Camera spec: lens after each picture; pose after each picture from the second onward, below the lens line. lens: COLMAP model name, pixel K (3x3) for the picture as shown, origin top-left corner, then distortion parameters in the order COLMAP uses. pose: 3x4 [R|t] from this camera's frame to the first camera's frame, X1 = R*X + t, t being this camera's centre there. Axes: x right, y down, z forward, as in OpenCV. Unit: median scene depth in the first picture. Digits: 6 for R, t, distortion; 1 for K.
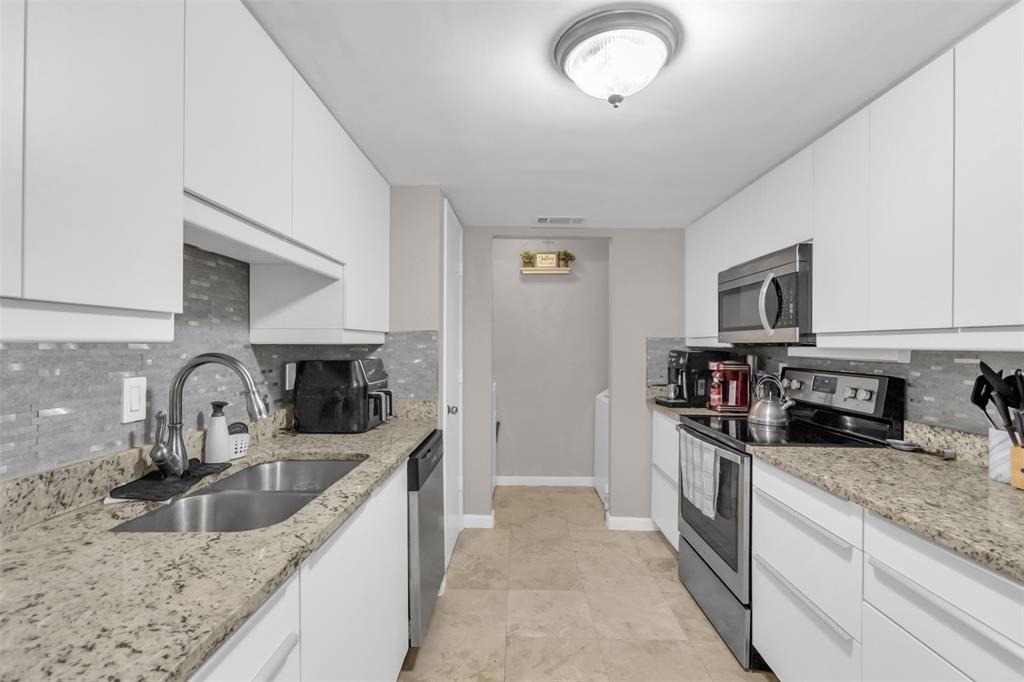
lens RADIAL K [[476.2, 0, 506.2], [0, 476.2, 343.8], [0, 0, 1]] dist [0.007790, -0.004552]
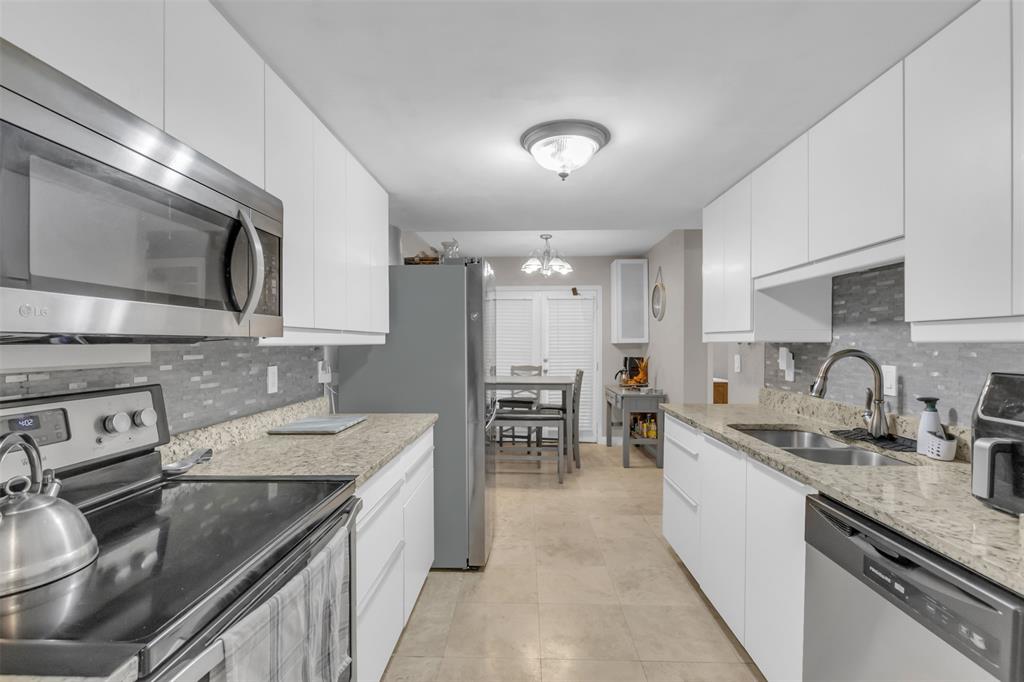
lens RADIAL K [[476.2, 0, 542.2], [0, 476.2, 346.5], [0, 0, 1]] dist [0.007790, -0.004552]
pose [[-0.999060, -0.003073, -0.043249, 0.237709], [-0.003416, 0.999963, 0.007860, 0.003316], [0.043223, 0.008001, -0.999033, 1.652379]]
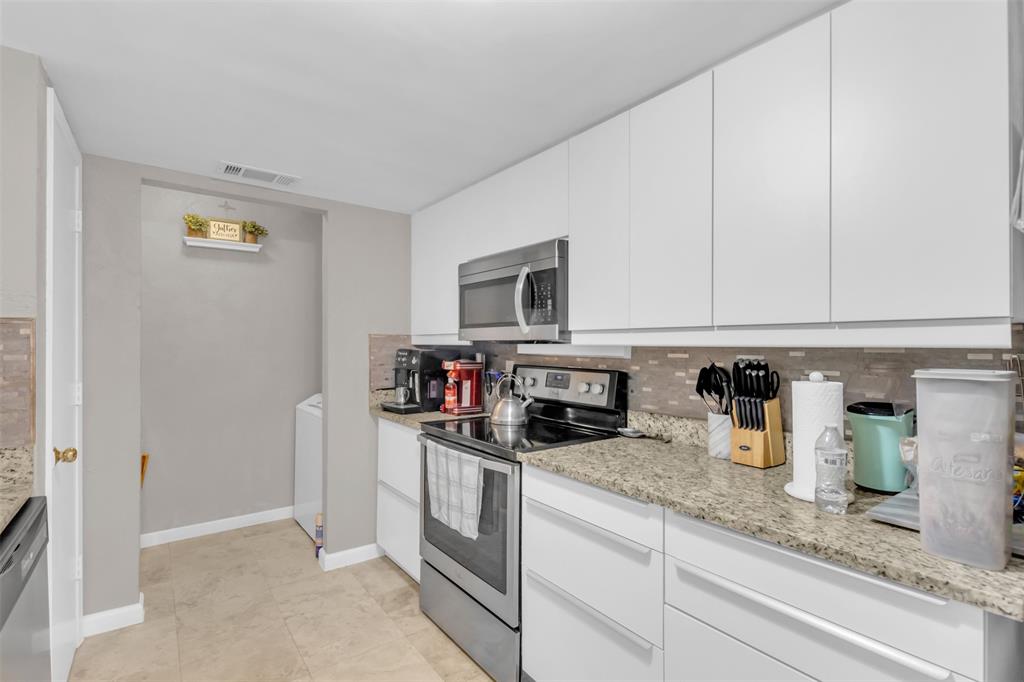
lens RADIAL K [[476.2, 0, 508.4], [0, 476.2, 340.9], [0, 0, 1]] dist [0.007790, -0.004552]
pose [[0.784413, -0.000661, 0.620239, -0.069430], [0.002009, 0.999997, -0.001475, 0.000687], [-0.620236, 0.002403, 0.784412, 0.281376]]
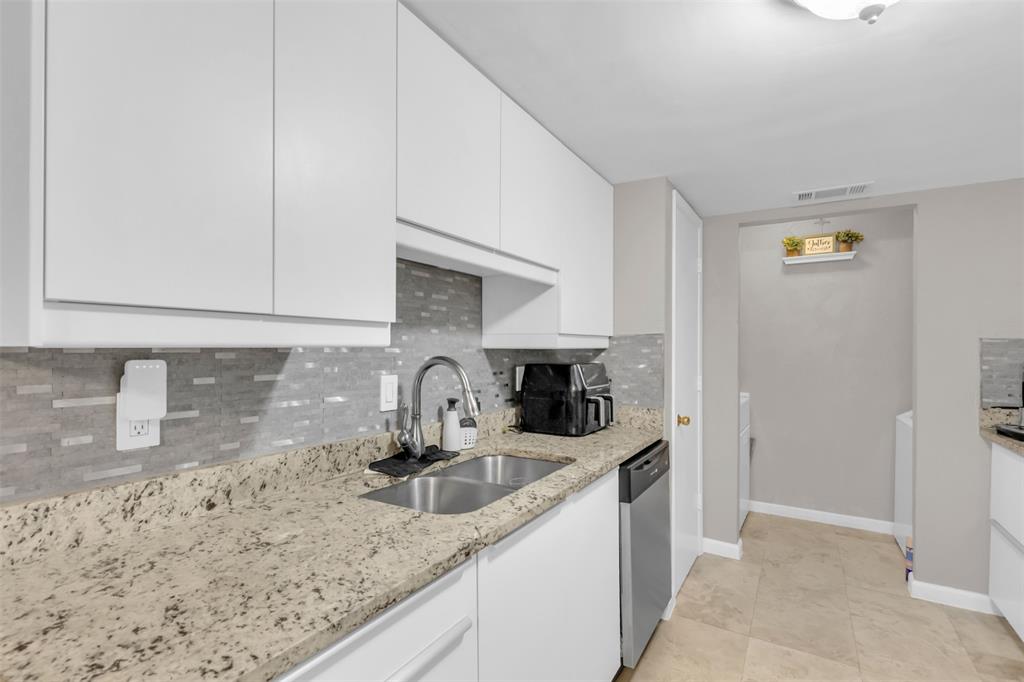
lens RADIAL K [[476.2, 0, 506.0], [0, 476.2, 349.2], [0, 0, 1]] dist [0.007790, -0.004552]
pose [[0.861648, -0.000579, -0.507506, 0.079302], [0.001301, 0.999999, 0.001069, 0.001139], [0.507505, -0.001581, 0.861647, 0.056916]]
